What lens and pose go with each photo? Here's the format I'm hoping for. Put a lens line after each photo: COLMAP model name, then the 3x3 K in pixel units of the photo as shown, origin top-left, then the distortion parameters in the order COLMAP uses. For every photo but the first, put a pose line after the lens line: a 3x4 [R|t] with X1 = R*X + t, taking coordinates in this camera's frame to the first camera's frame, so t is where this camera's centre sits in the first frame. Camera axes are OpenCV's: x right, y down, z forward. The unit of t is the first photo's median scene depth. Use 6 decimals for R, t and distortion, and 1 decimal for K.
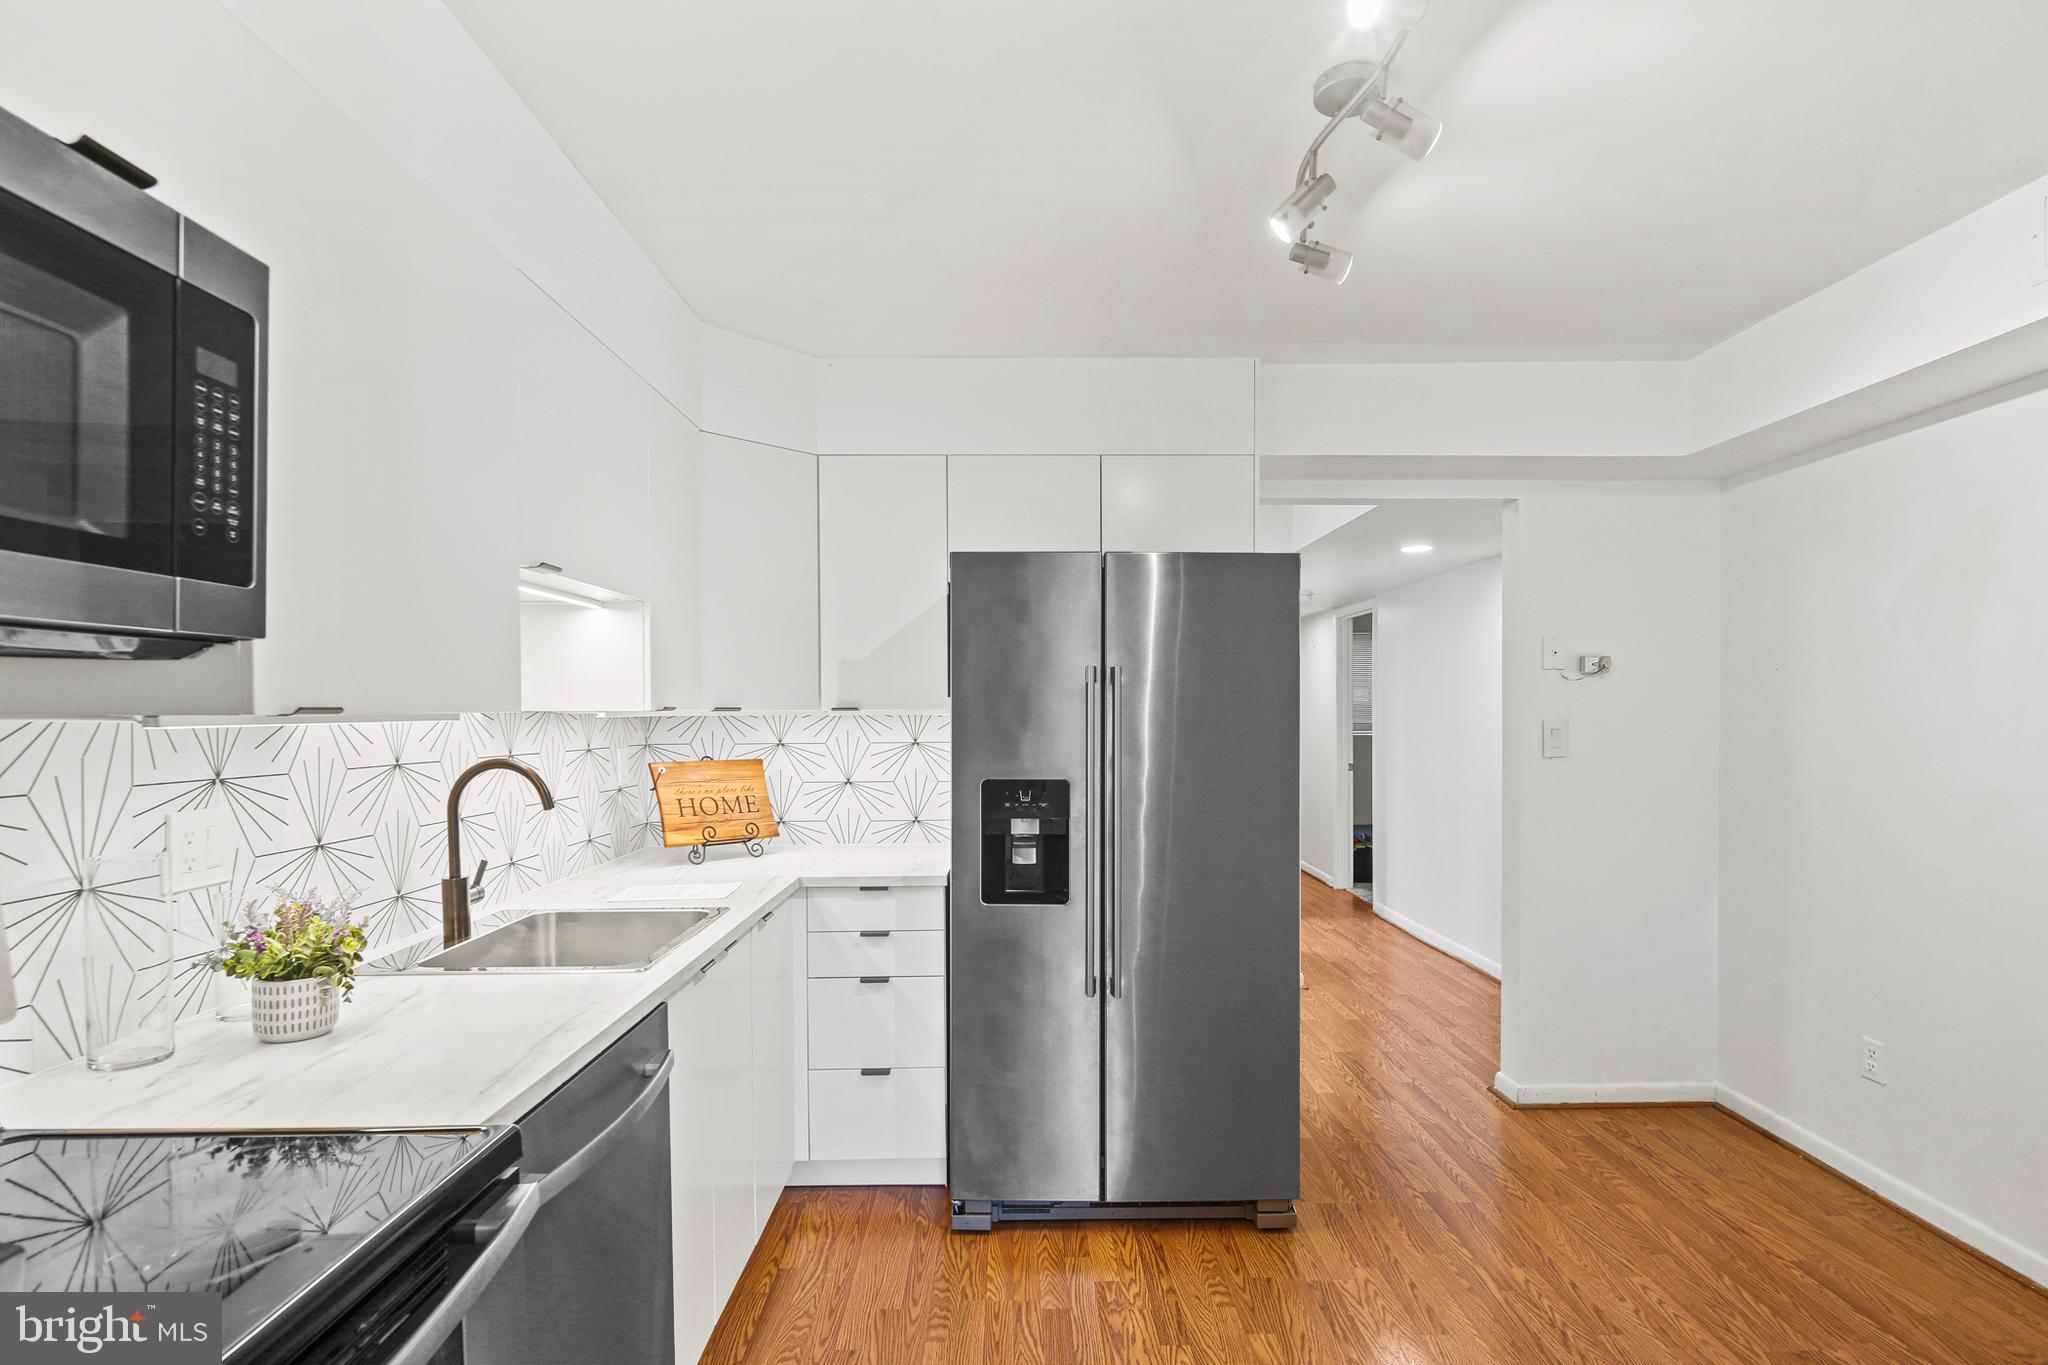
lens RADIAL K [[1014.1, 0, 1024.5], [0, 1014.1, 699.1], [0, 0, 1]] dist [-0.001379, 0.000129]
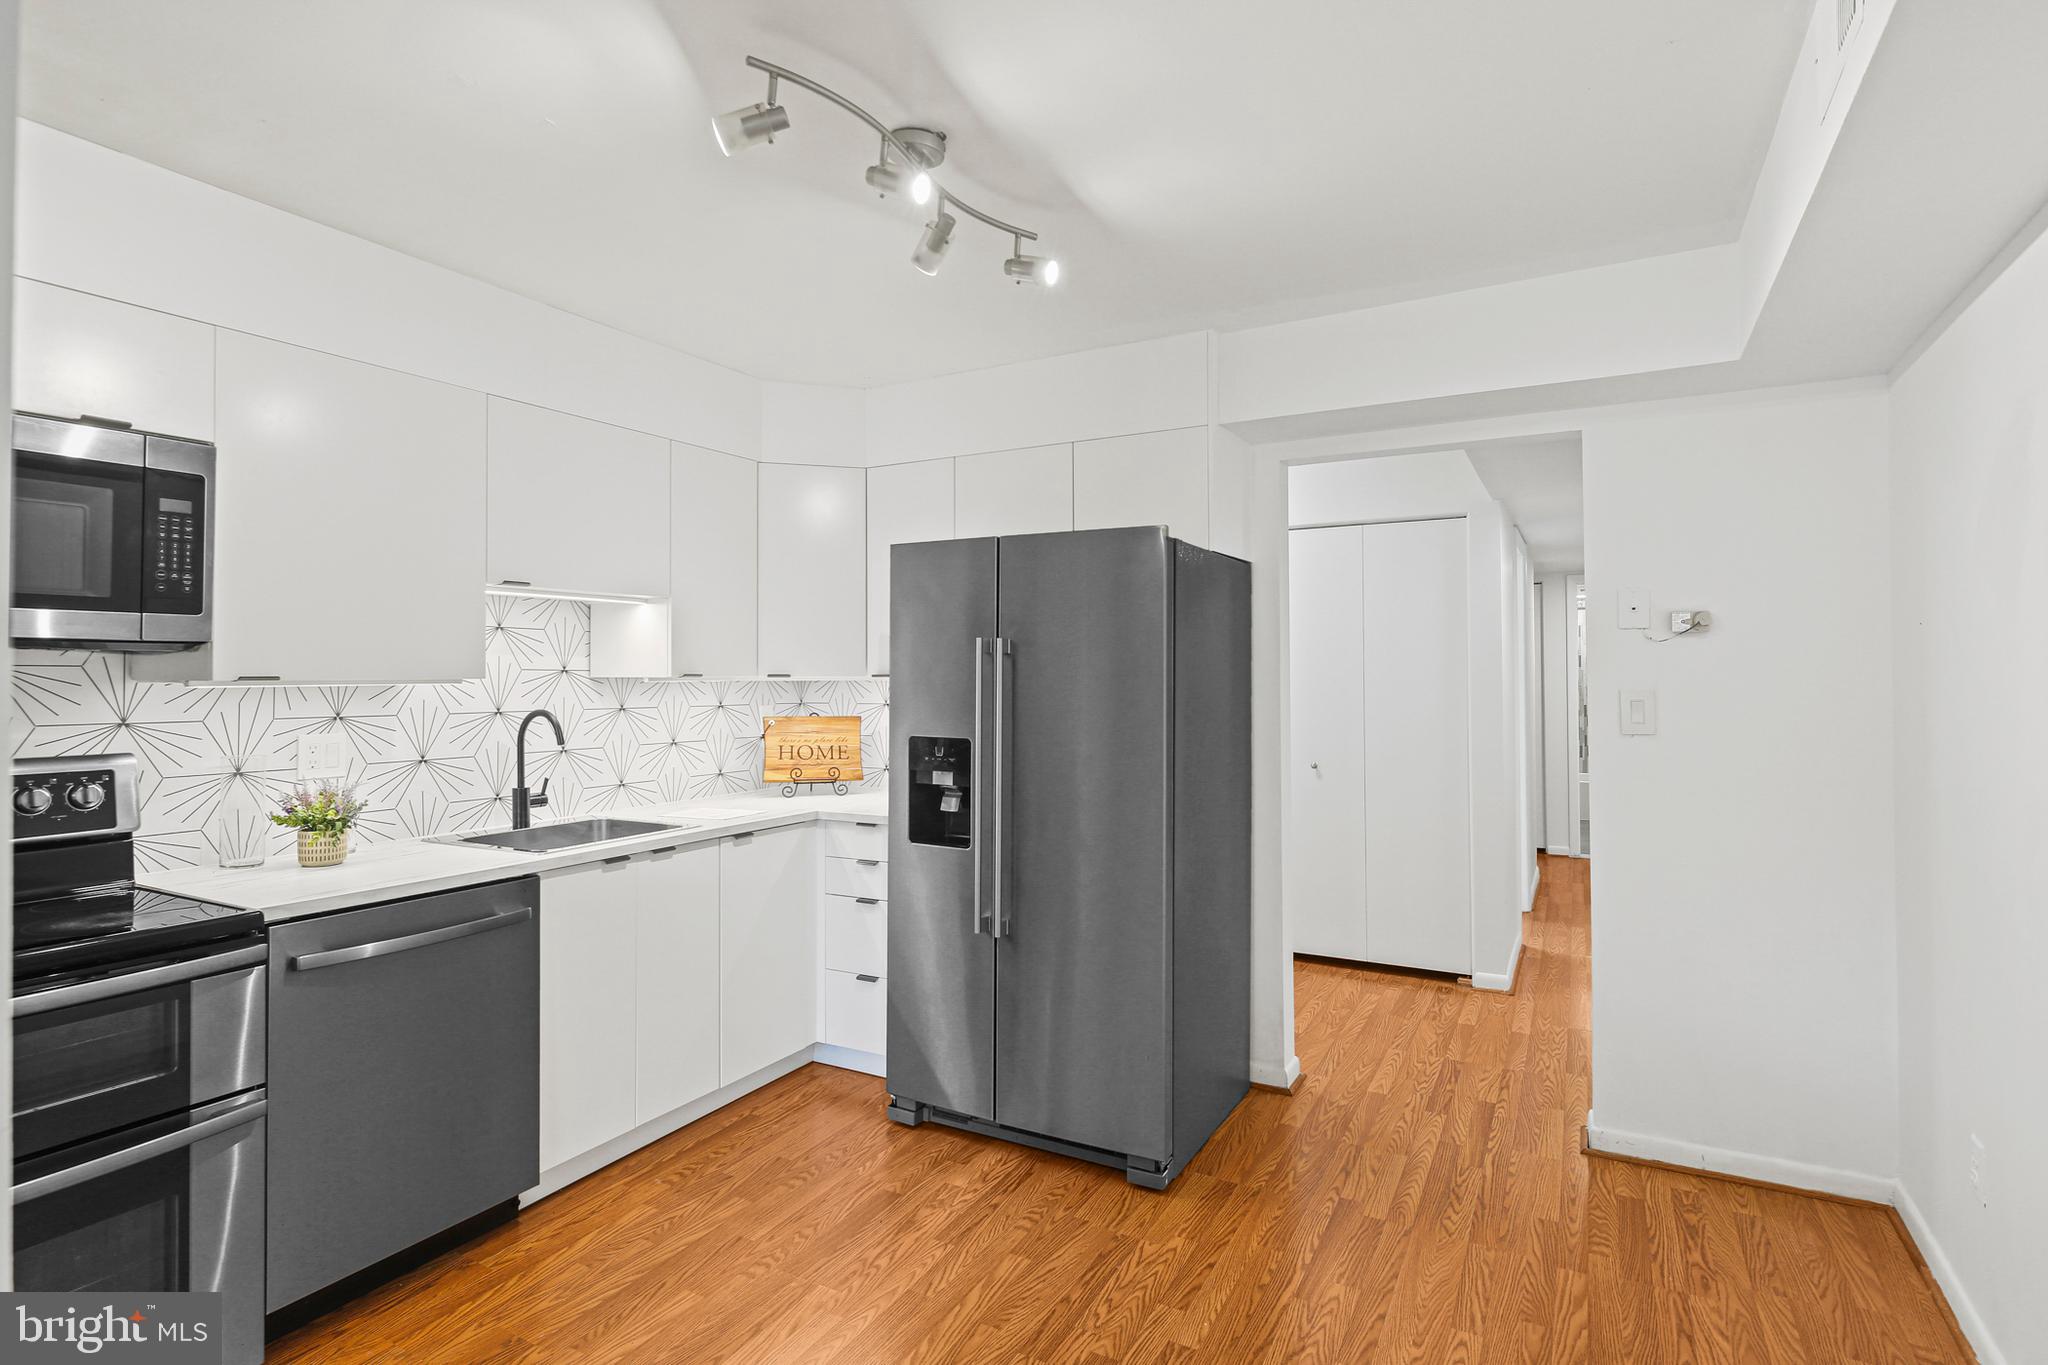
lens RADIAL K [[1019.0, 0, 1025.2], [0, 1019.0, 630.7], [0, 0, 1]] dist [0.002832, -0.001375]
pose [[0.869895, -0.020387, -0.492816, 0.653035], [0.004931, 0.999455, -0.032642, -0.003500], [0.493213, 0.025965, 0.869521, 0.034042]]
